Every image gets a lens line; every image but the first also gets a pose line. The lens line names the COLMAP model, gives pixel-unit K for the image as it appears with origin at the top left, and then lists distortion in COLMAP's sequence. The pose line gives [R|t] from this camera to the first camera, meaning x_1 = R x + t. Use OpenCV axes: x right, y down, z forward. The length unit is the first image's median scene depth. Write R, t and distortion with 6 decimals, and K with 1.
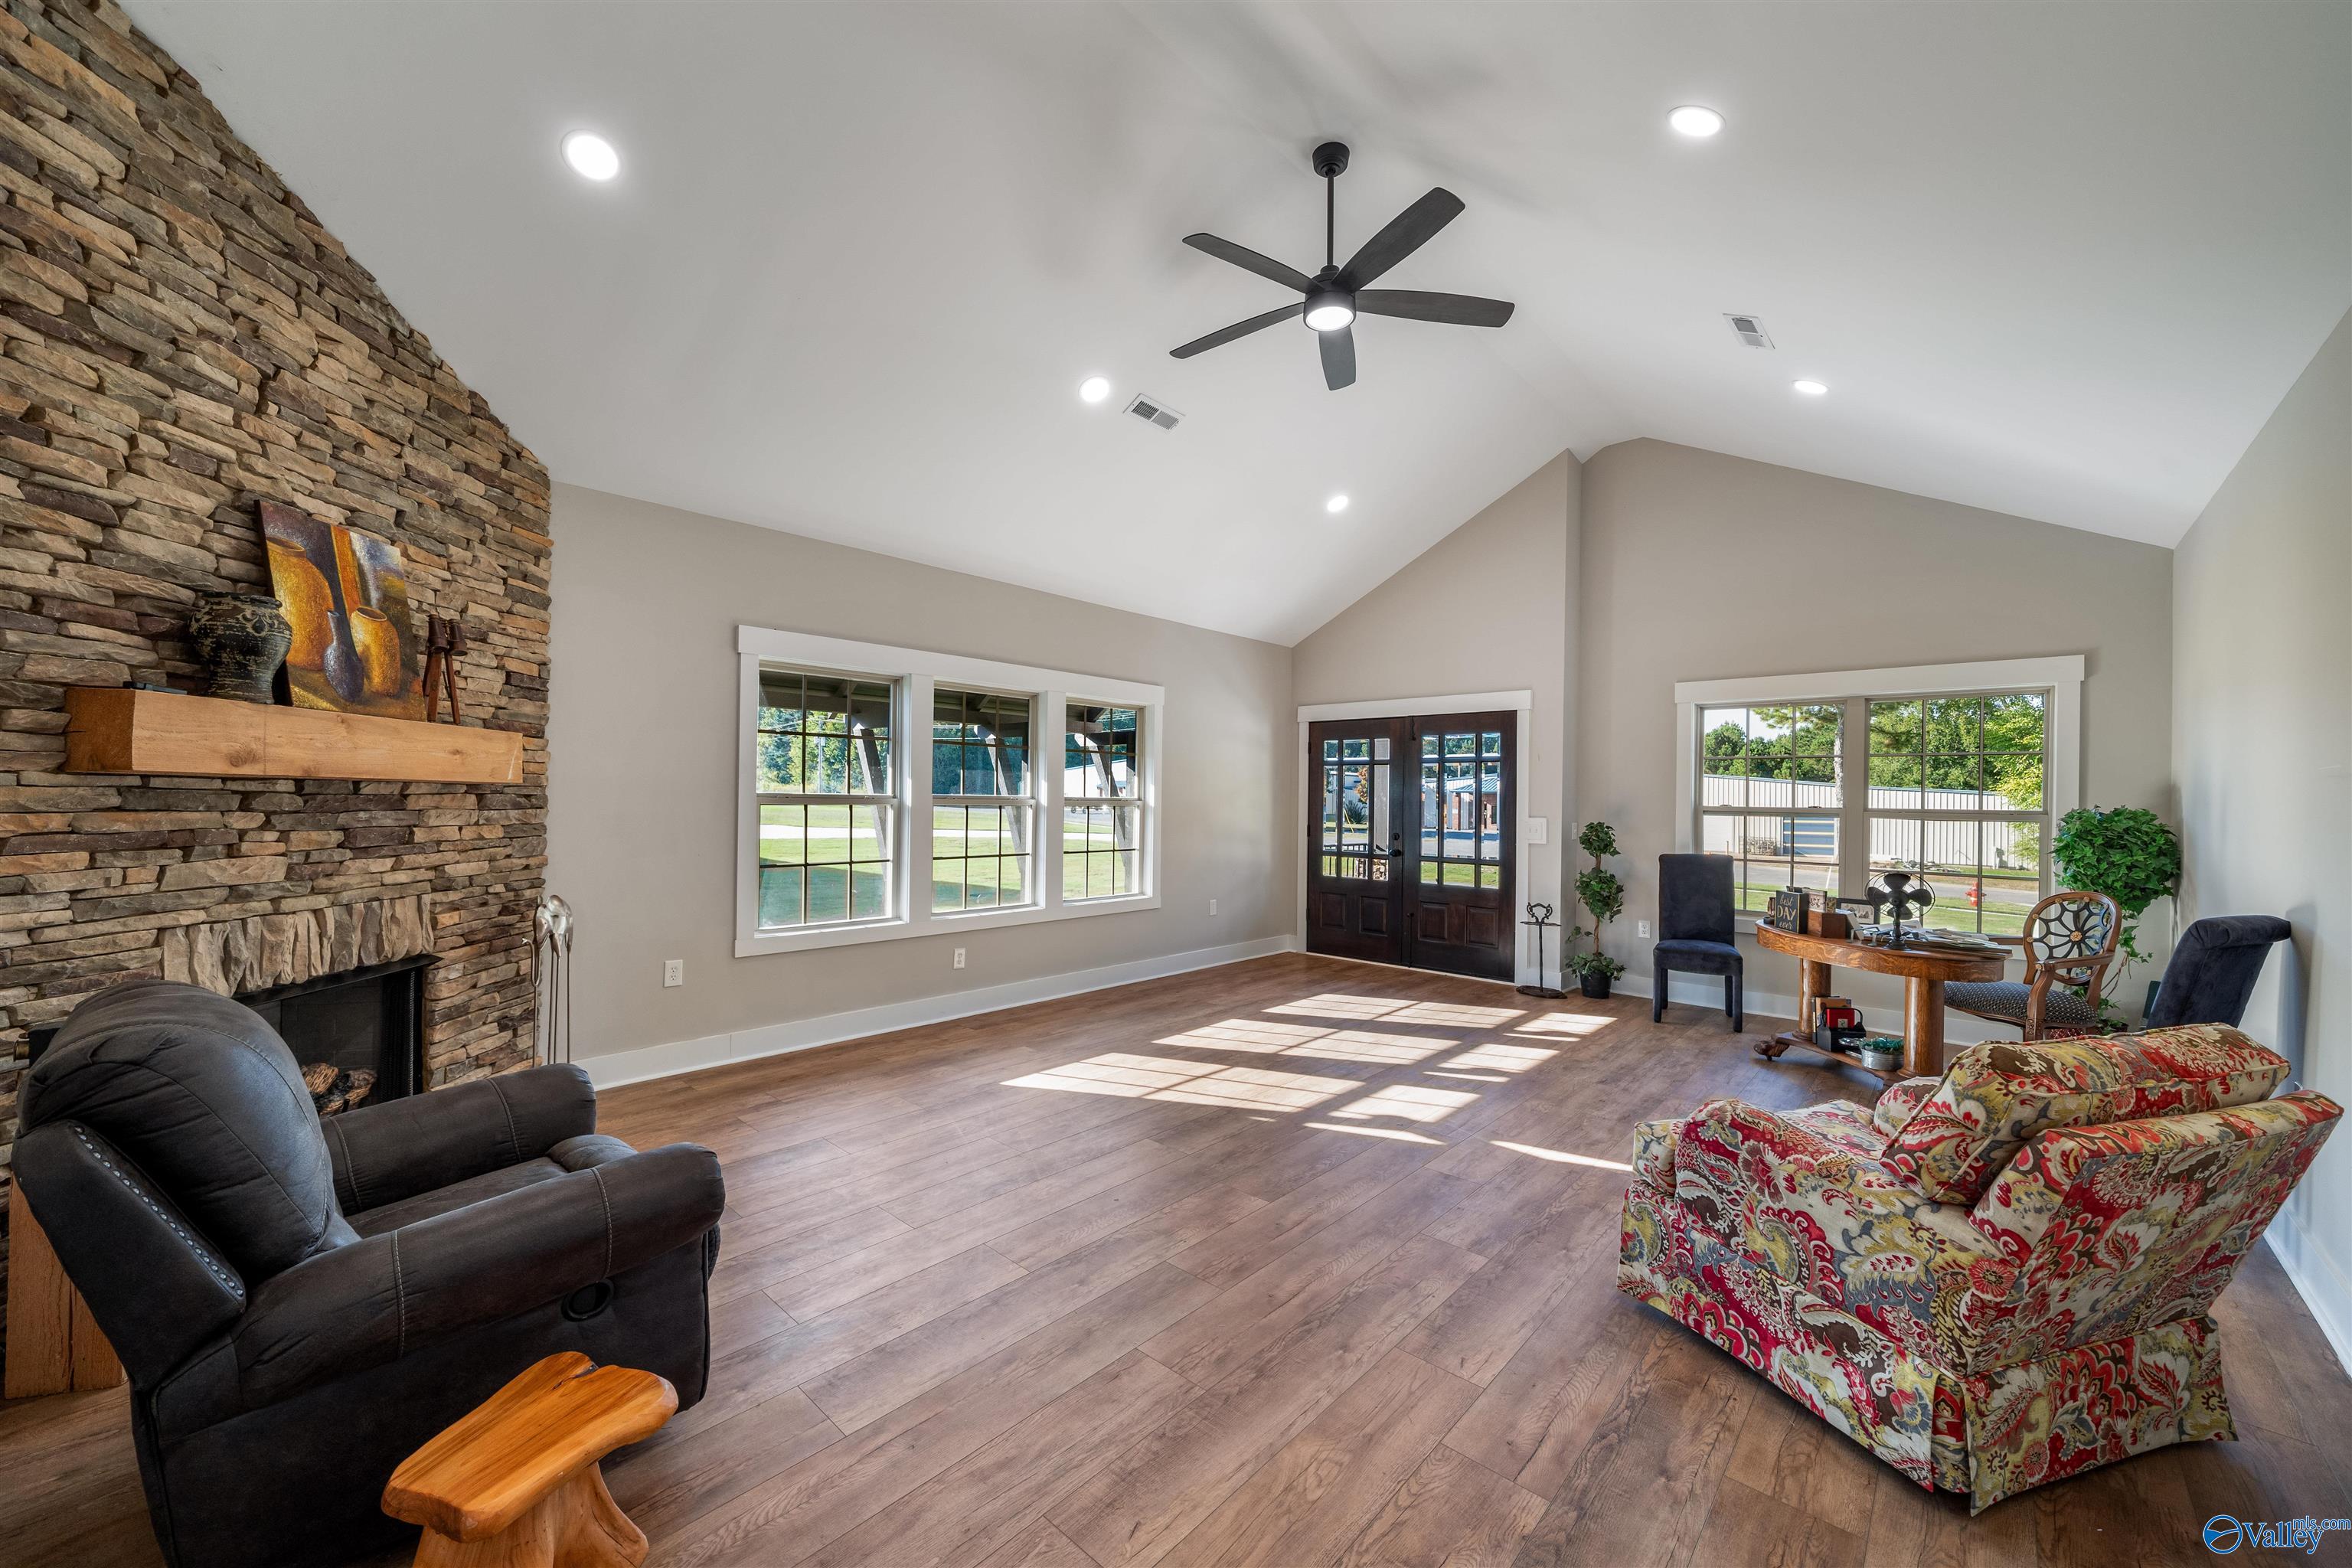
lens RADIAL K [[873.3, 0, 1165.6], [0, 873.3, 789.7], [0, 0, 1]] dist [-0.004361, 0.000112]
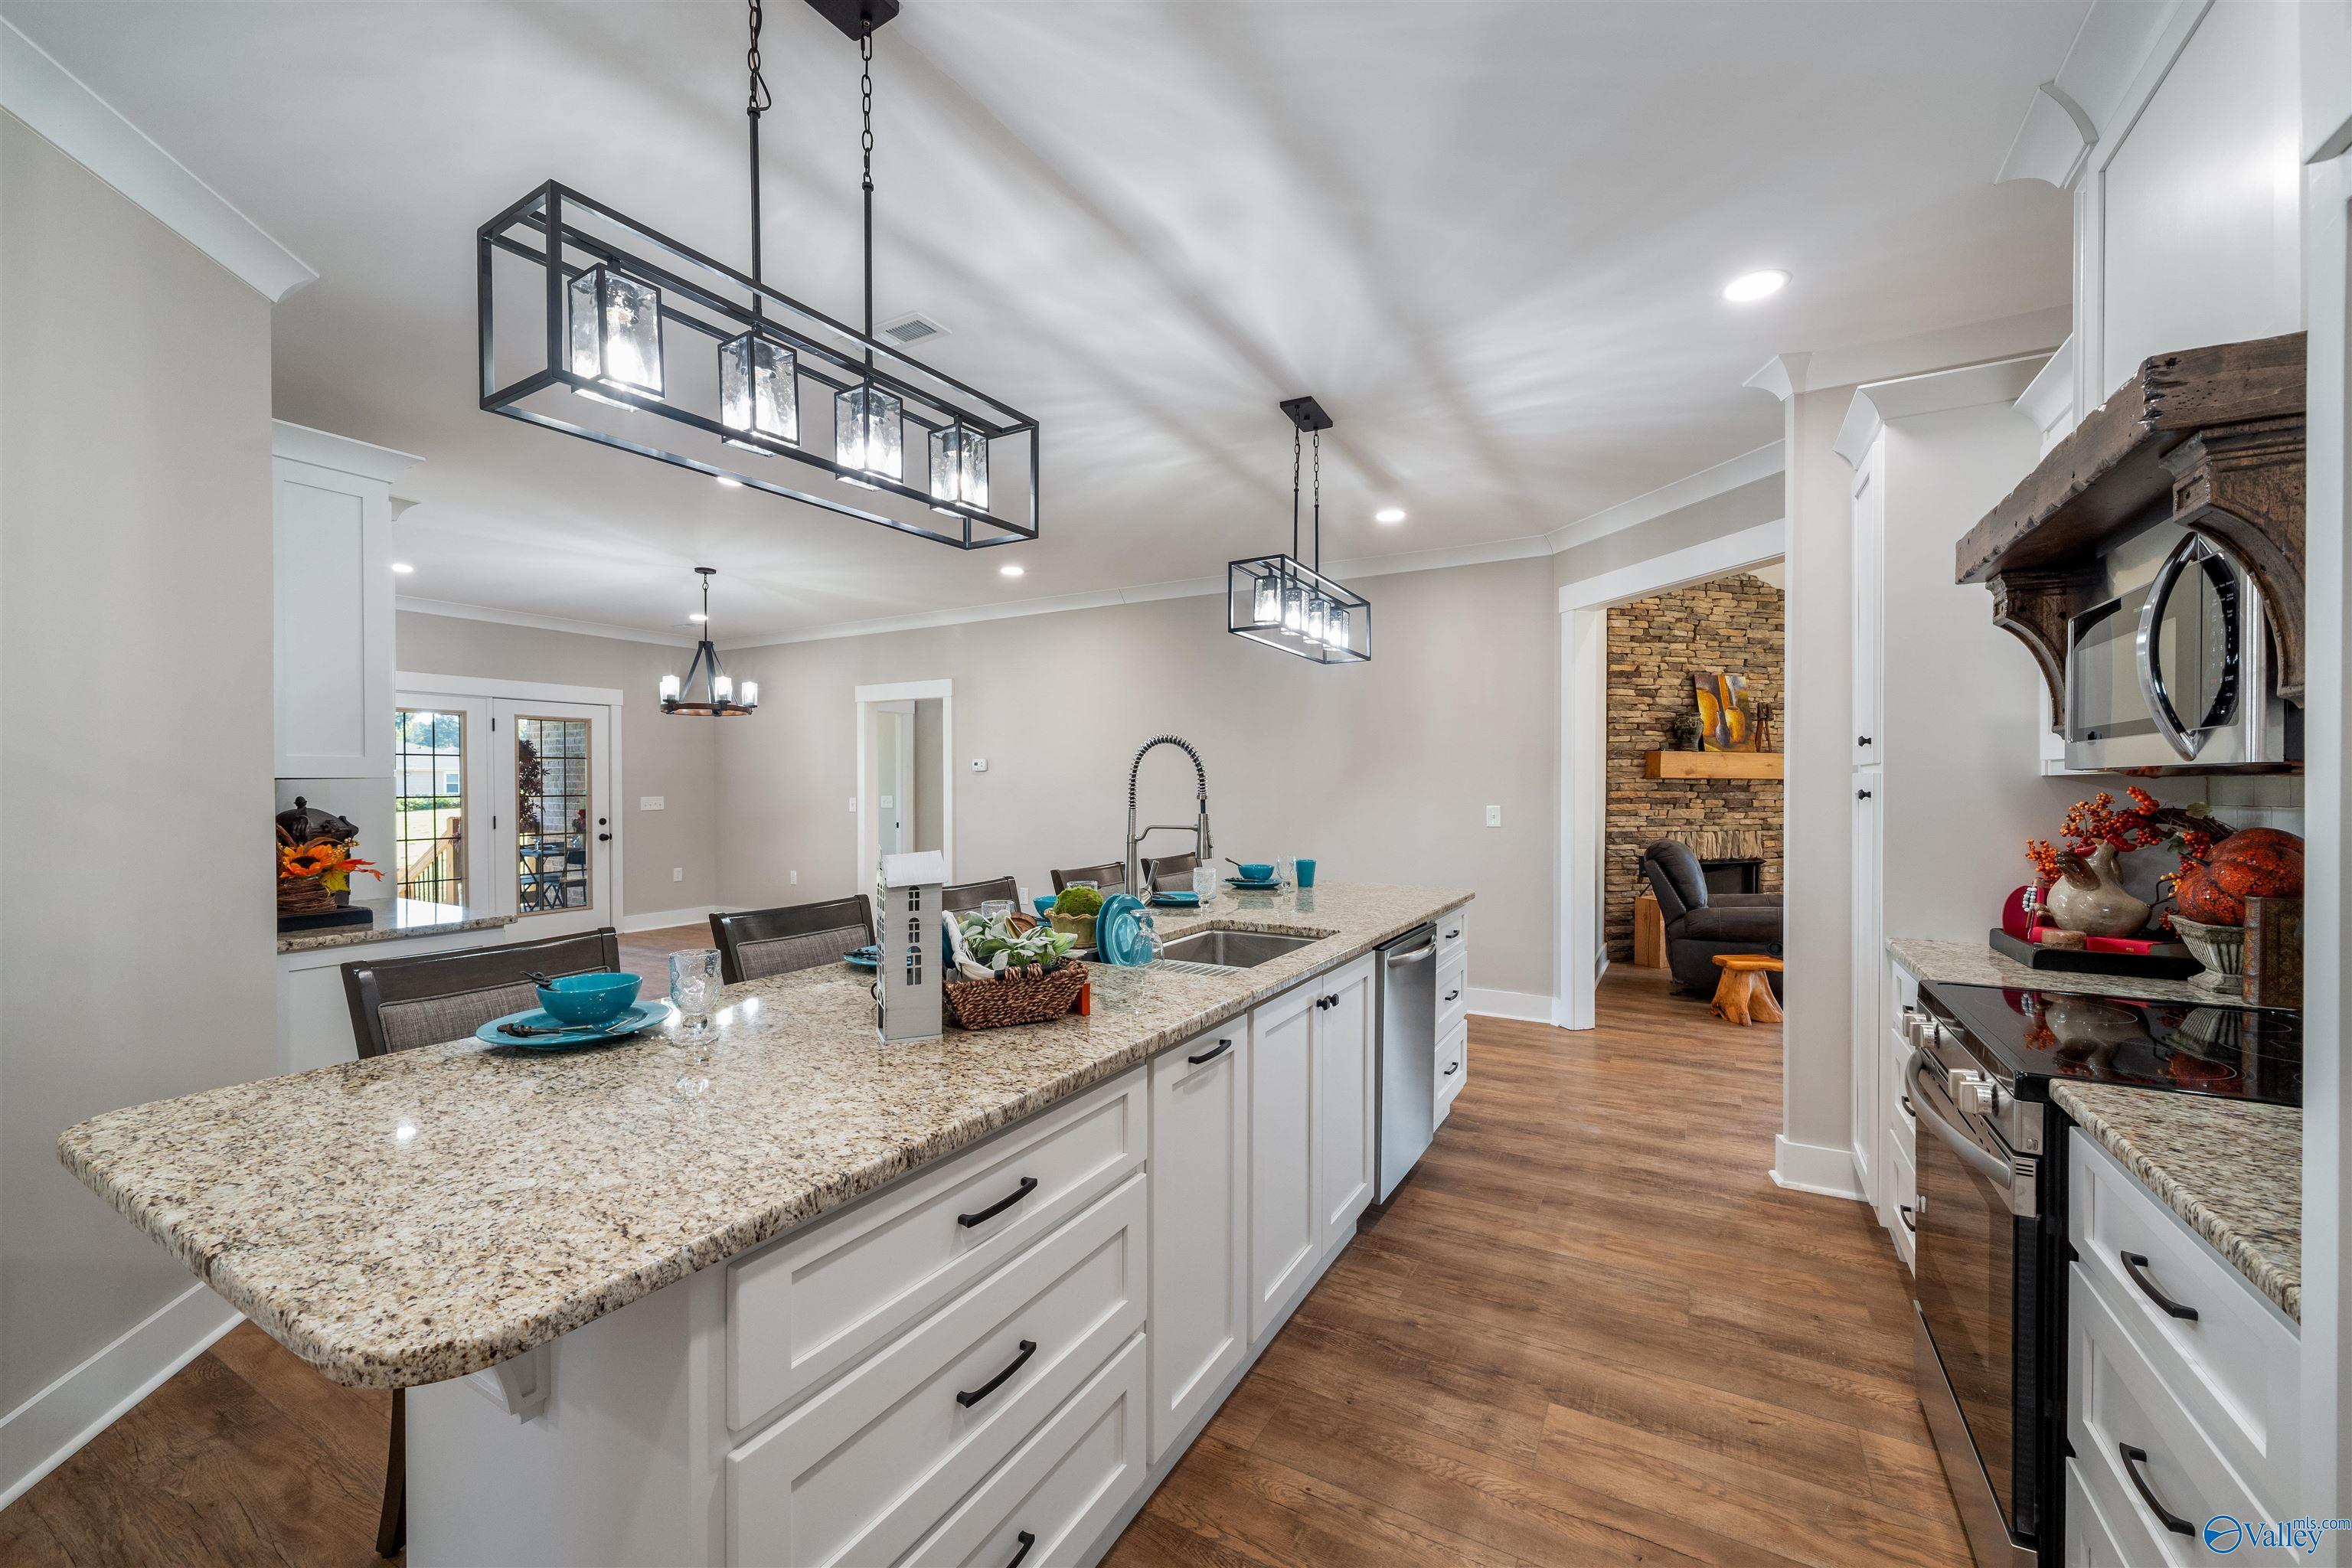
lens RADIAL K [[955.1, 0, 1138.2], [0, 955.1, 795.6], [0, 0, 1]] dist [-0.003766, -0.000644]
pose [[0.211511, 0.000152, -0.977376, 1.458818], [0.009904, 0.999948, 0.002299, 0.014111], [0.977325, -0.010166, 0.211499, -1.292376]]
